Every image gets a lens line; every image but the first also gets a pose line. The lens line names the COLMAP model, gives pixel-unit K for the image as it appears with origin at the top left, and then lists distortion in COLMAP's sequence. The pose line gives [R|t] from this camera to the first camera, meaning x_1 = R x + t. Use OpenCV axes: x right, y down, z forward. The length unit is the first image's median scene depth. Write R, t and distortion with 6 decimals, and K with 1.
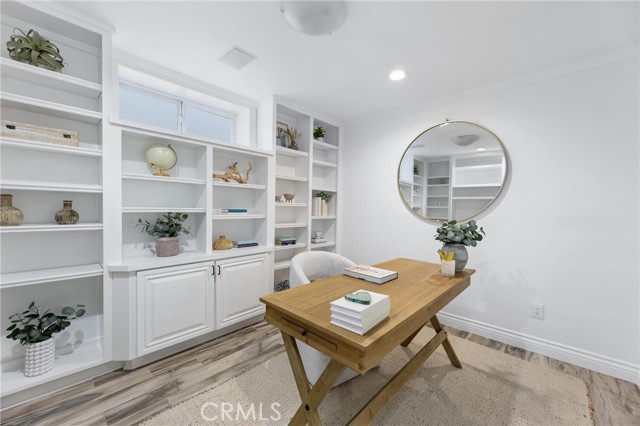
lens RADIAL K [[253.6, 0, 320.0], [0, 253.6, 213.0], [0, 0, 1]] dist [-0.001060, -0.000136]
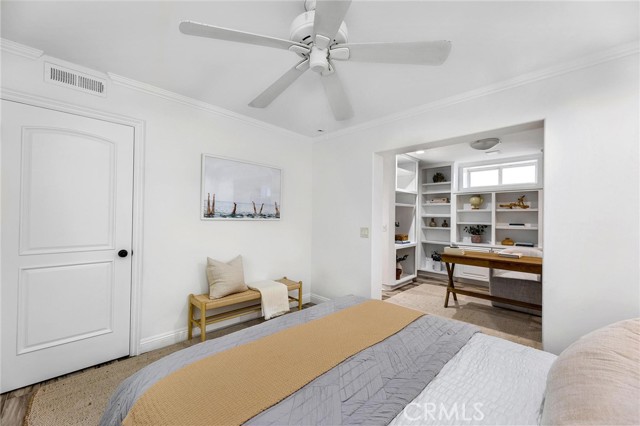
lens RADIAL K [[253.6, 0, 320.0], [0, 253.6, 213.0], [0, 0, 1]] dist [-0.001060, -0.000136]
pose [[-0.044515, -0.036030, -0.998359, 1.783289], [-0.039232, 0.998642, -0.034291, 0.029850], [0.998238, 0.037641, -0.045869, -0.333180]]
